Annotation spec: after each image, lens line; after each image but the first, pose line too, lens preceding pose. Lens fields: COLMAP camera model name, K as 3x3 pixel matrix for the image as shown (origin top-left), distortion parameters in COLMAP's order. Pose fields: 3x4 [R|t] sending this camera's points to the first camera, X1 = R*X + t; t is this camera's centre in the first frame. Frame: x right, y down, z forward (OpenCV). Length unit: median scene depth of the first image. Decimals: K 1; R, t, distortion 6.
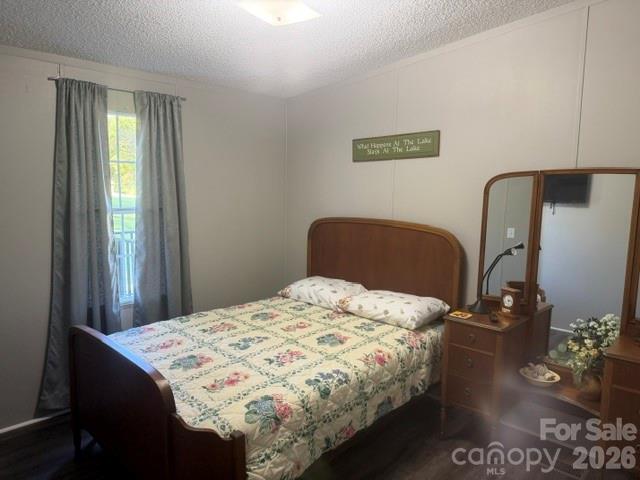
lens RADIAL K [[443.6, 0, 319.8], [0, 443.6, 241.9], [0, 0, 1]] dist [0.070261, -0.092565]
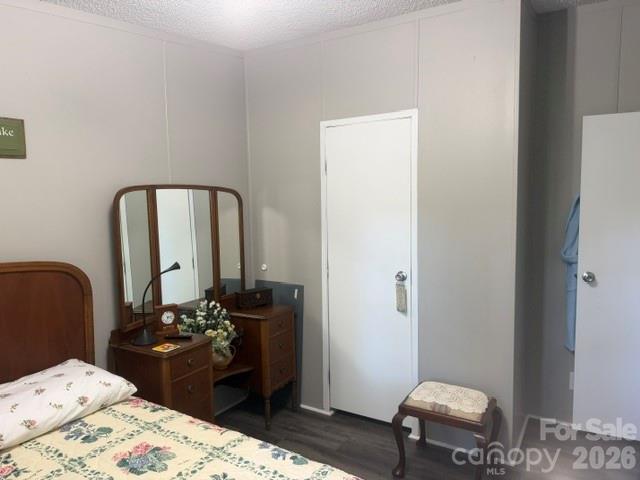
lens RADIAL K [[443.6, 0, 319.8], [0, 443.6, 241.9], [0, 0, 1]] dist [0.070261, -0.092565]
pose [[-0.198243, -0.097697, 0.975272, -0.518935], [0.140530, 0.981907, 0.126927, -0.096827], [-0.970026, 0.162217, -0.180927, 0.753243]]
